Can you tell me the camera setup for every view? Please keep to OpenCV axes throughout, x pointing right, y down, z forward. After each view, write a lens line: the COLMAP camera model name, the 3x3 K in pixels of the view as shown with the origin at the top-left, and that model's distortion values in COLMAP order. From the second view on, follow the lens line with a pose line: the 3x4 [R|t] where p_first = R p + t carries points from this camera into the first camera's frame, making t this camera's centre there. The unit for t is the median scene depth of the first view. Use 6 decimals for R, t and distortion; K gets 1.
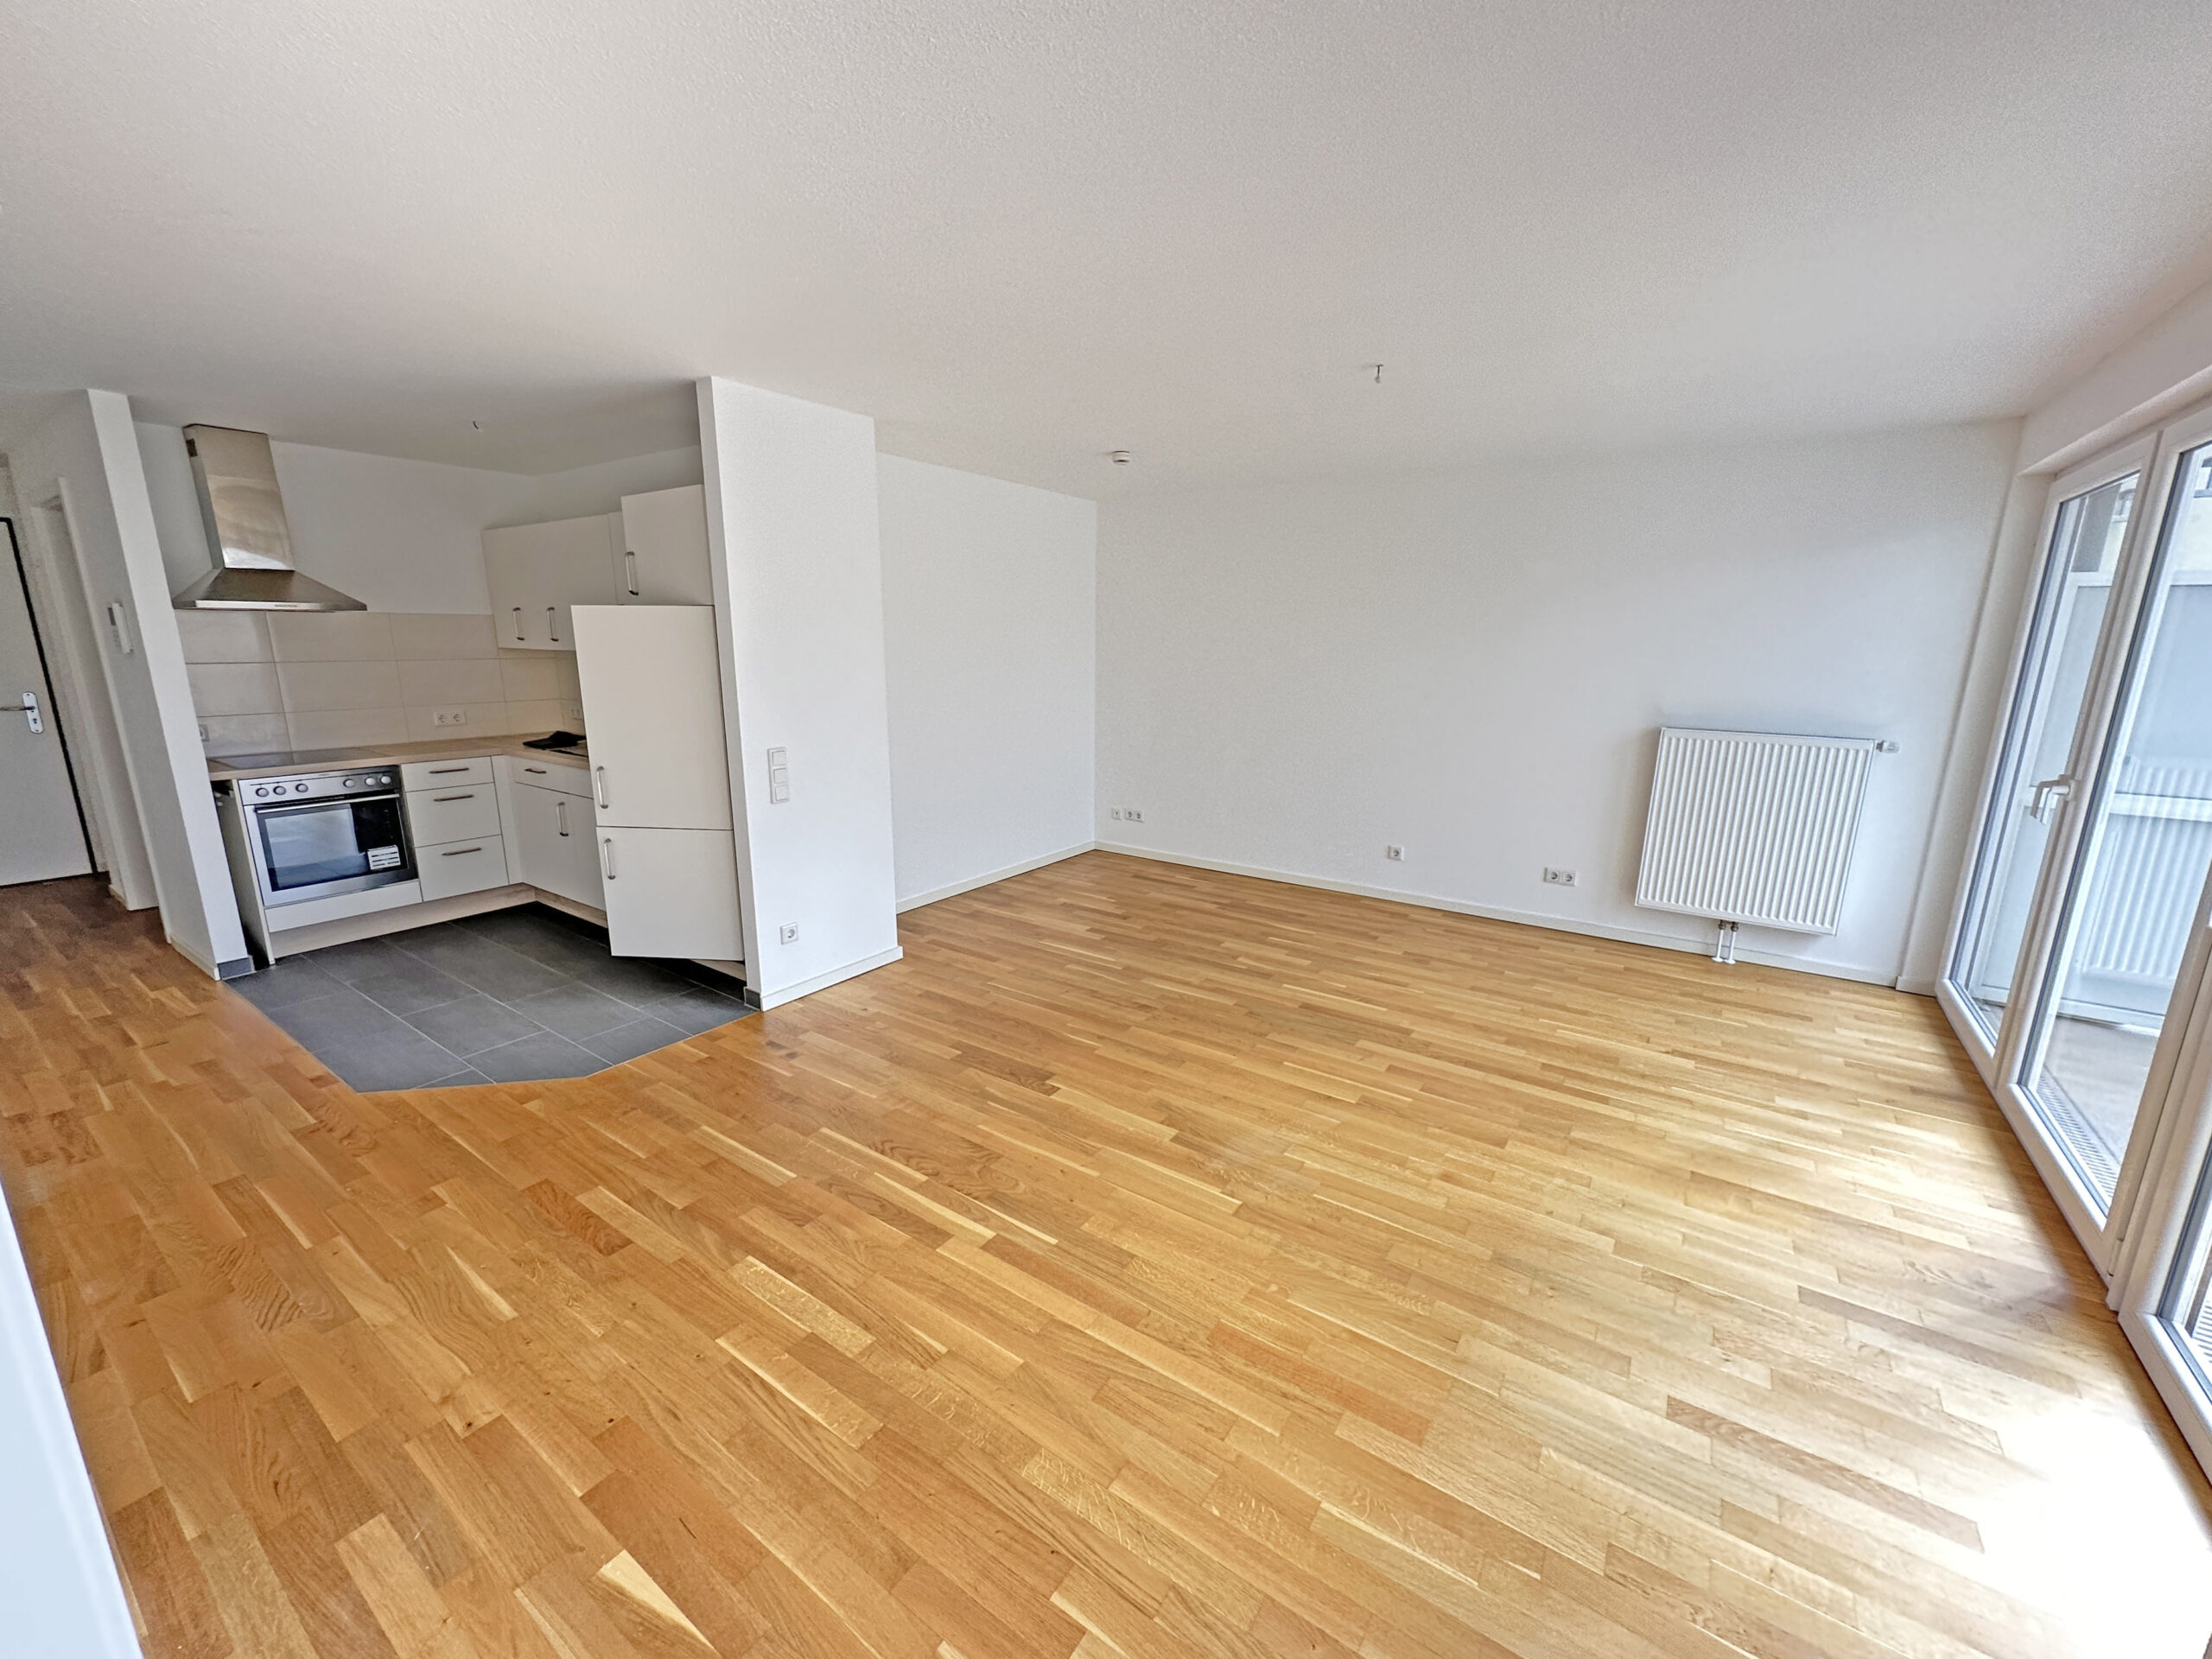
lens RADIAL K [[883.0, 0, 1106.0], [0, 883.0, 830.1], [0, 0, 1]] dist [0.000446, 0.000995]
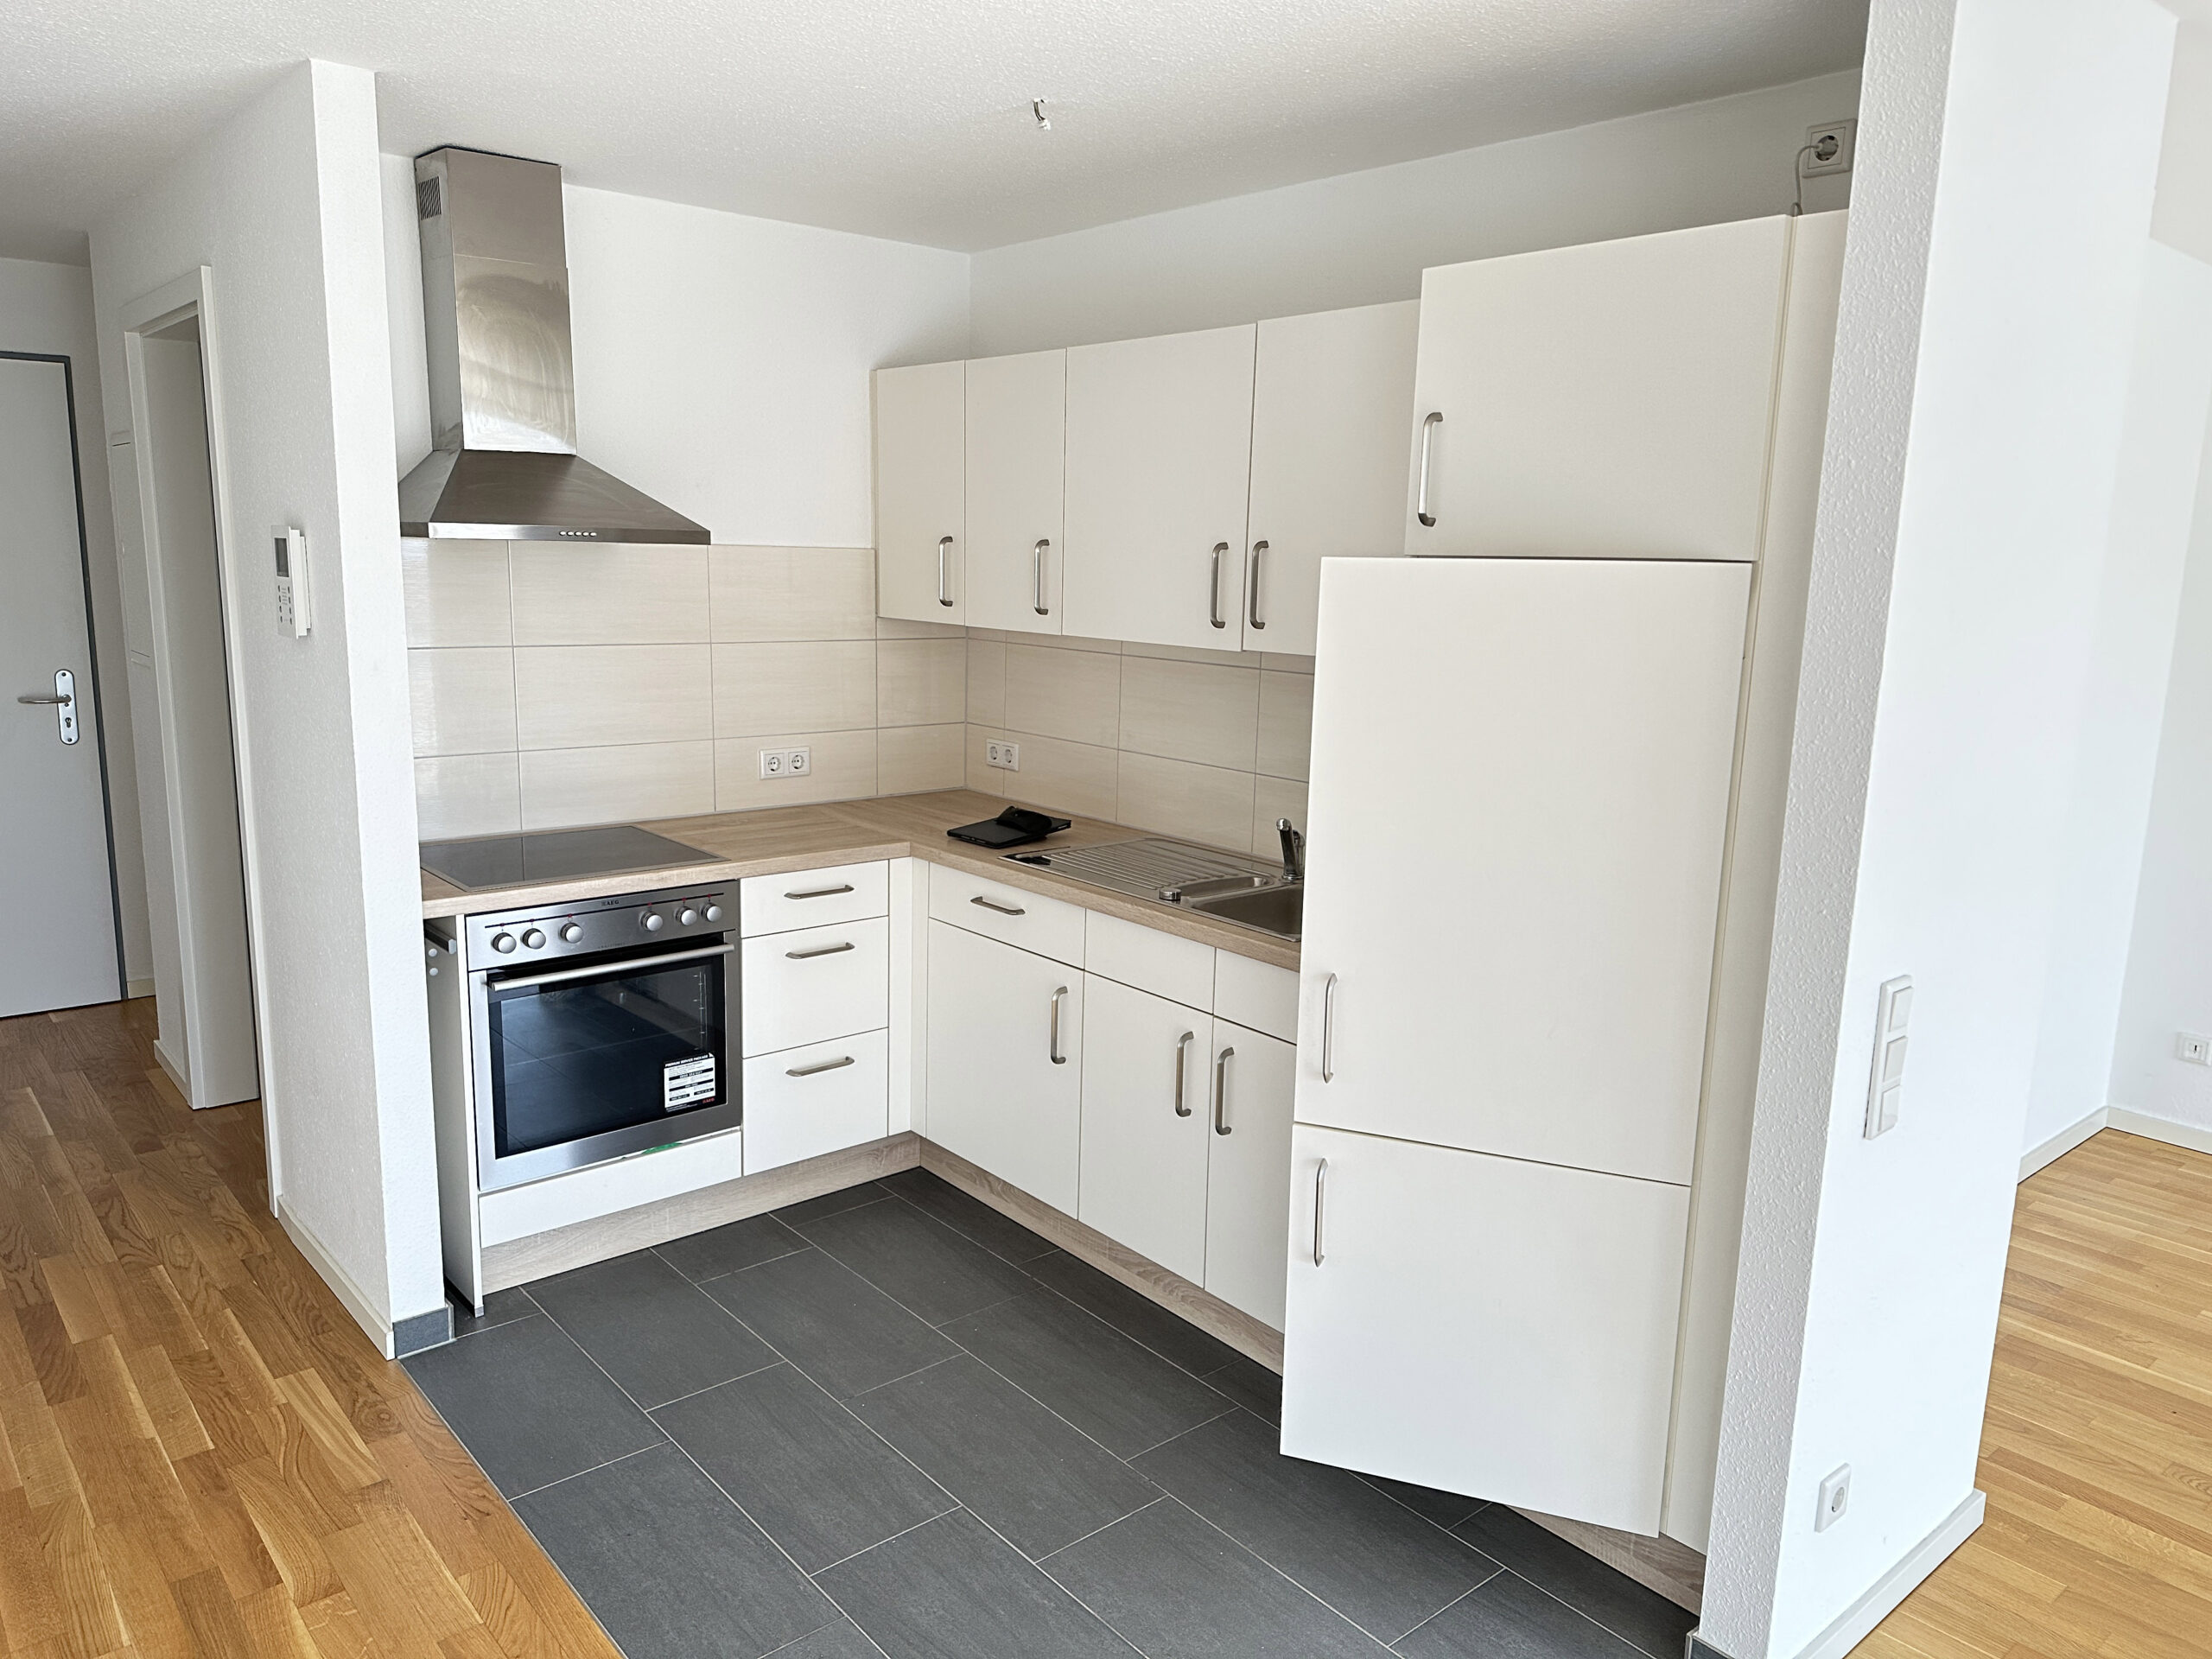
lens RADIAL K [[1561.1, 0, 1109.6], [0, 1561.1, 828.5], [0, 0, 1]] dist [0.025258, -0.021531]
pose [[0.966628, 0.060008, -0.249057, -0.457304], [-0.070135, 0.997025, -0.031979, -0.096313], [0.246397, 0.048379, 0.967961, 0.297264]]
